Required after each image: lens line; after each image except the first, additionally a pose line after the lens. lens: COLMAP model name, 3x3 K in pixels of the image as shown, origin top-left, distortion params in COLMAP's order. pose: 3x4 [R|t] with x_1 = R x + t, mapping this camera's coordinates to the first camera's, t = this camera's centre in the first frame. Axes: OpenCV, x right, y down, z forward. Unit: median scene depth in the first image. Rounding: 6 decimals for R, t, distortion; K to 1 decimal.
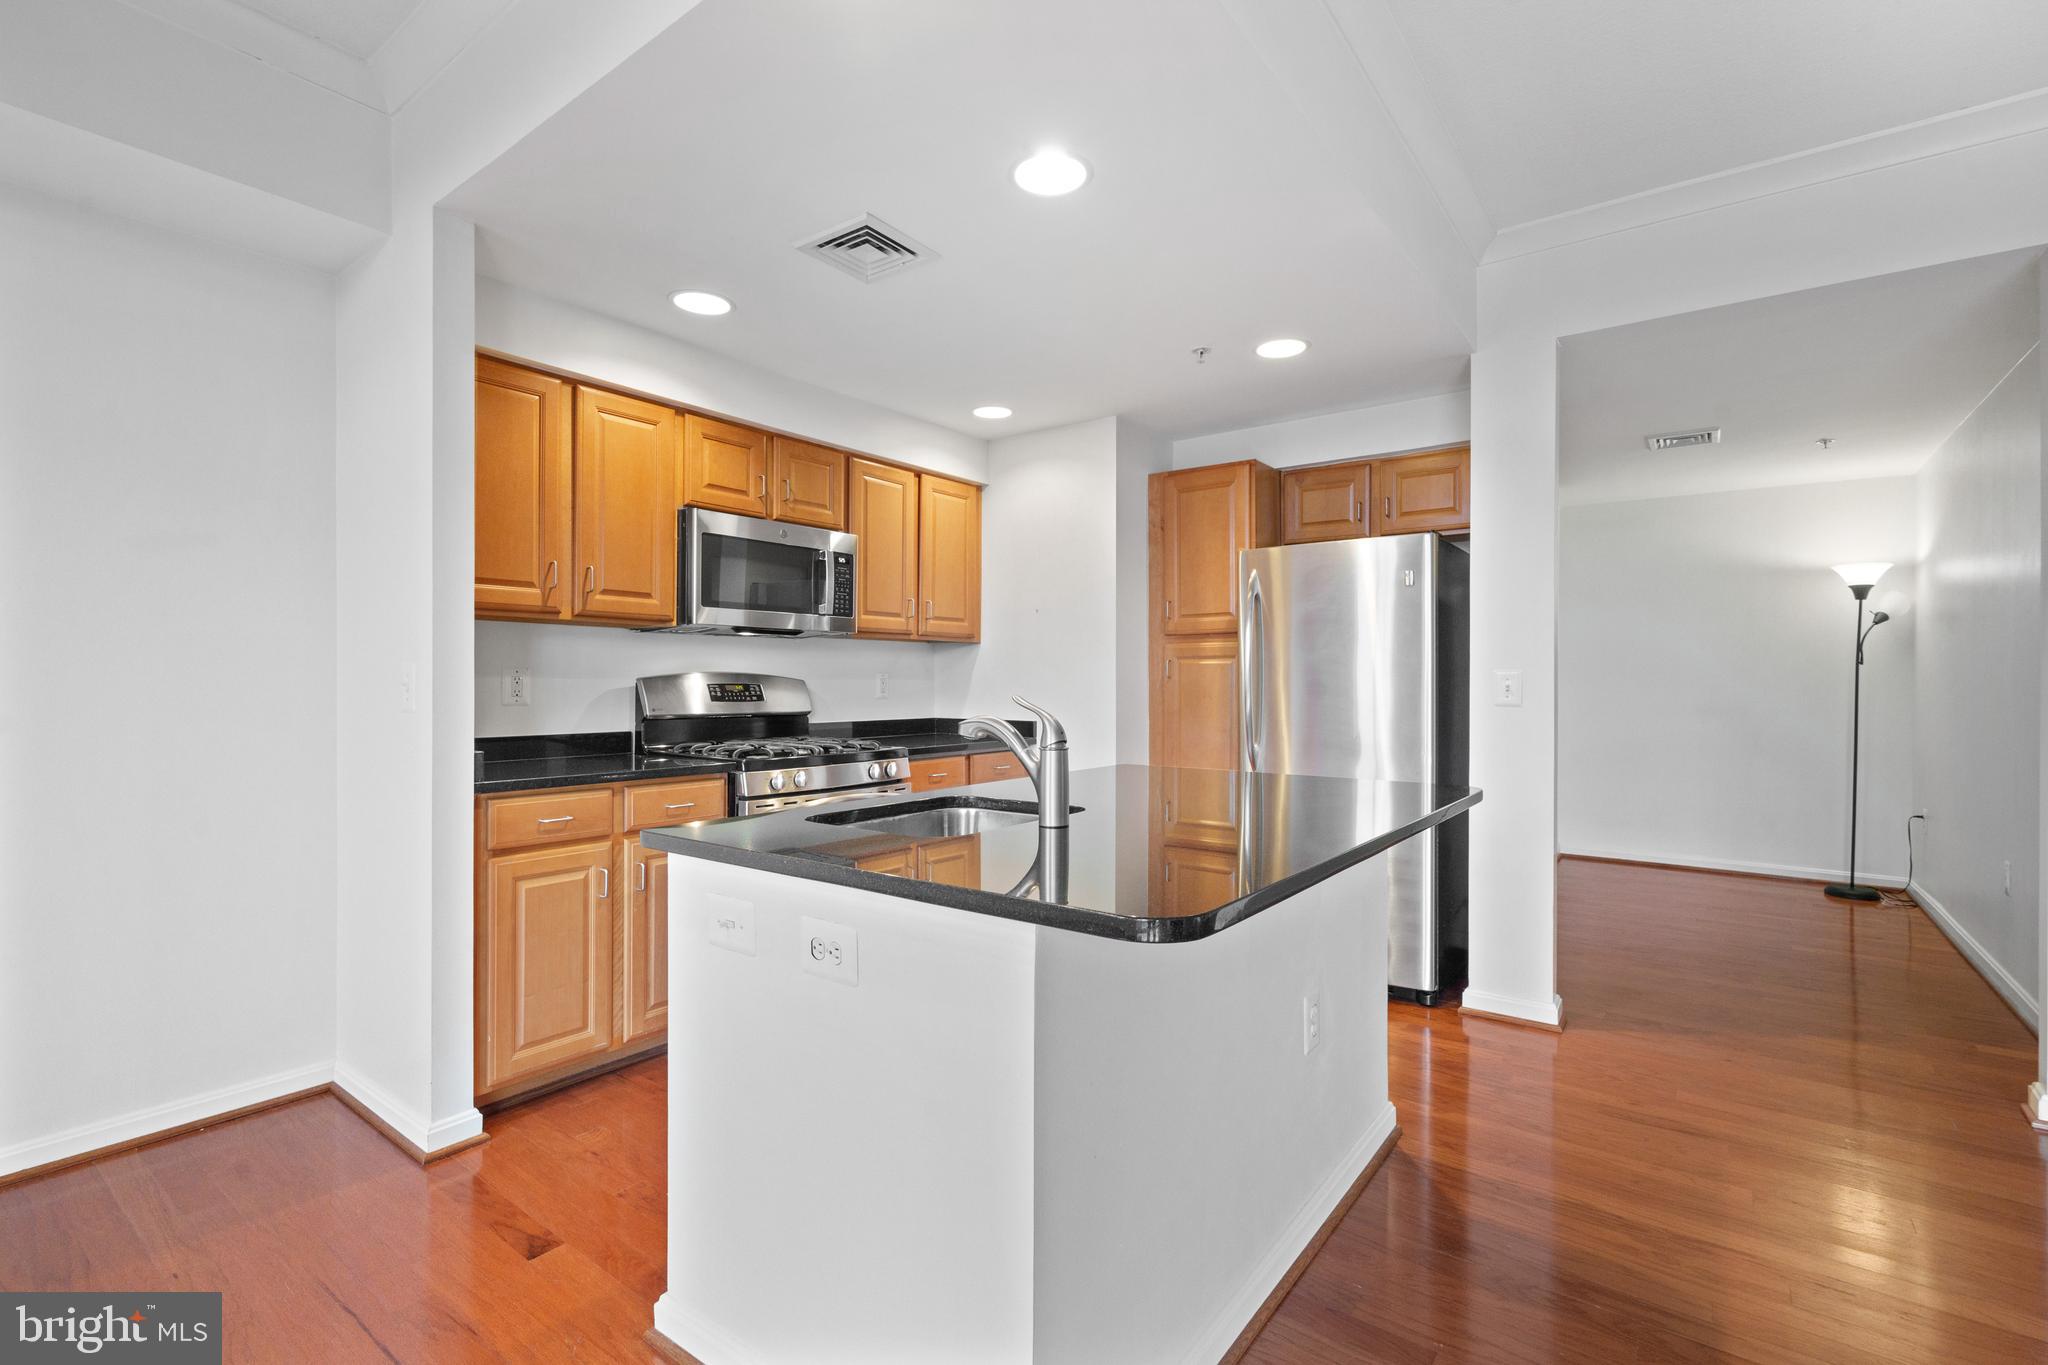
lens RADIAL K [[941.4, 0, 1030.3], [0, 941.4, 677.7], [0, 0, 1]] dist [0.000758, 0.000178]
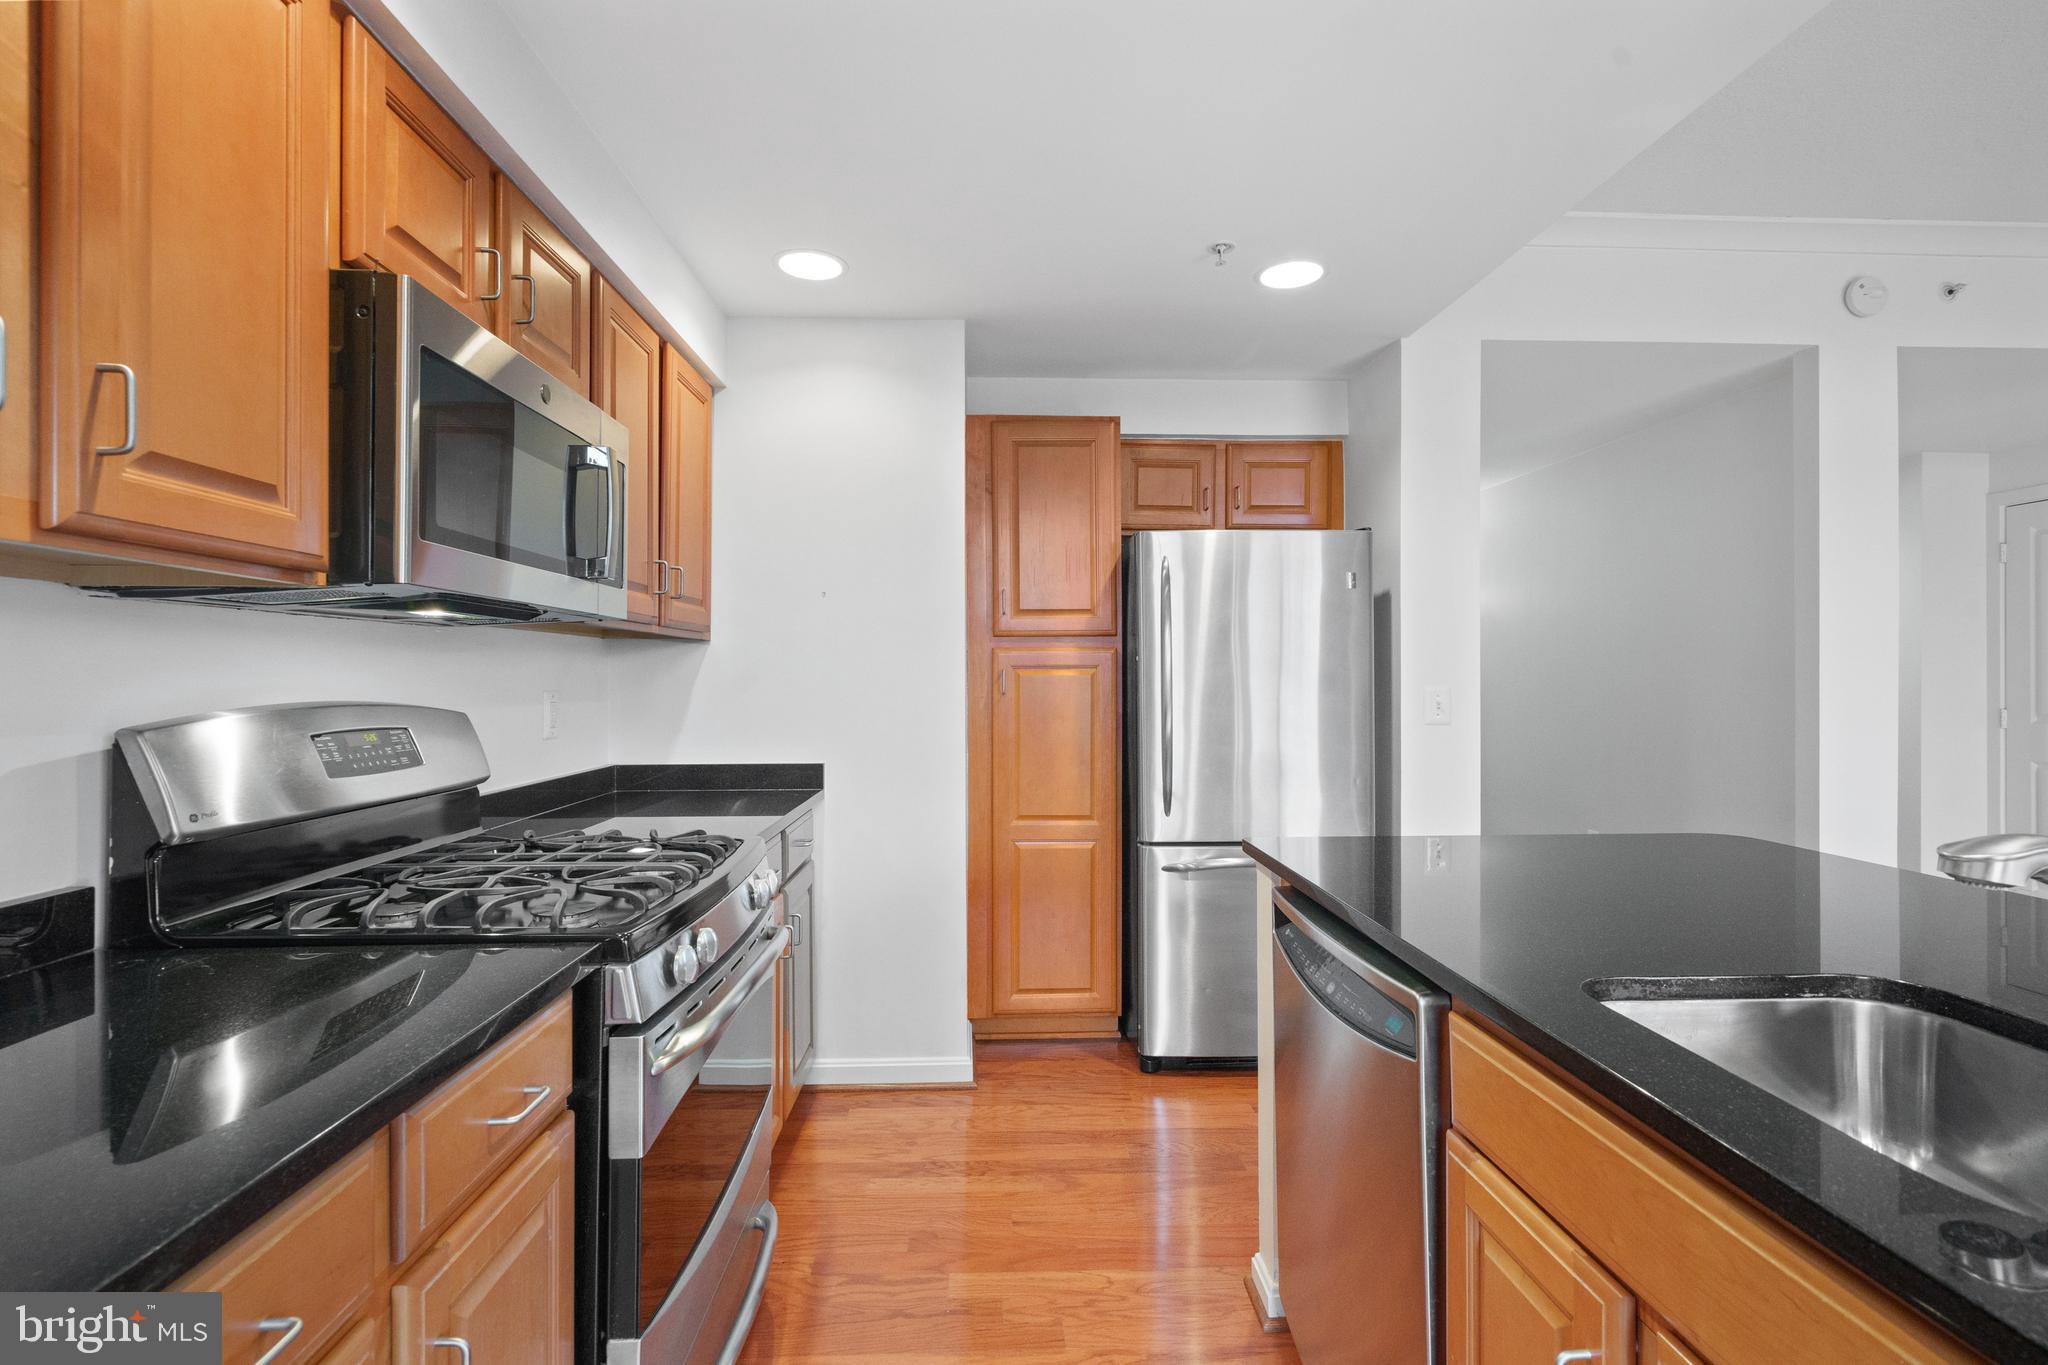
lens RADIAL K [[941.4, 0, 1030.3], [0, 941.4, 677.7], [0, 0, 1]] dist [0.000758, 0.000178]
pose [[0.774413, -0.001674, 0.632678, -0.374655], [-0.000487, 0.999995, 0.003242, -0.019871], [-0.632680, -0.002819, 0.774408, 0.515785]]
